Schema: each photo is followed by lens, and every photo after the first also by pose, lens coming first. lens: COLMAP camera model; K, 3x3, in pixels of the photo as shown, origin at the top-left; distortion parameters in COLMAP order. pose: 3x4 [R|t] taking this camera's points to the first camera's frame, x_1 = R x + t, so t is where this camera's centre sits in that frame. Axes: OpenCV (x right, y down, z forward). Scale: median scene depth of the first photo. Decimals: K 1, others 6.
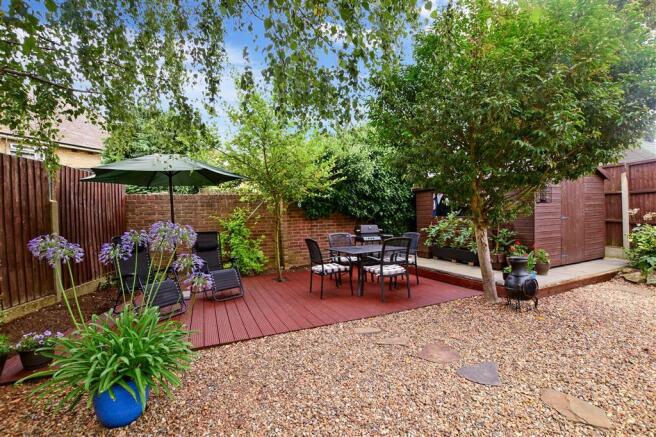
lens RADIAL K [[297.1, 0, 328.0], [0, 297.1, 218.5], [0, 0, 1]] dist [-0.015466, 0.000129]
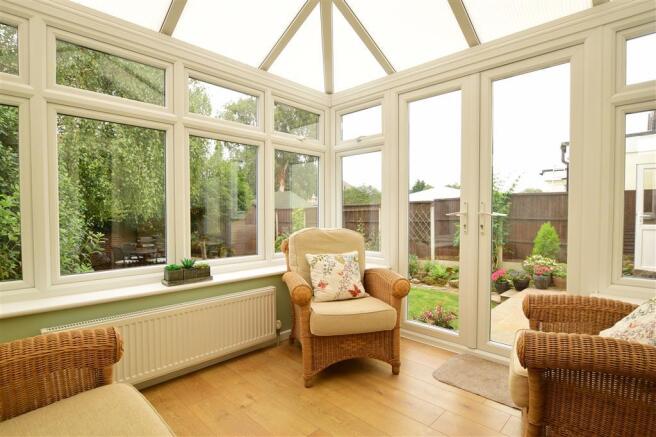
lens RADIAL K [[340.9, 0, 325.5], [0, 340.9, 215.3], [0, 0, 1]] dist [-0.001495, -0.000317]
pose [[0.784641, 0.017560, 0.619701, -0.272778], [-0.011821, 0.999841, -0.013365, -0.093017], [-0.619837, 0.003161, 0.784724, -1.163053]]
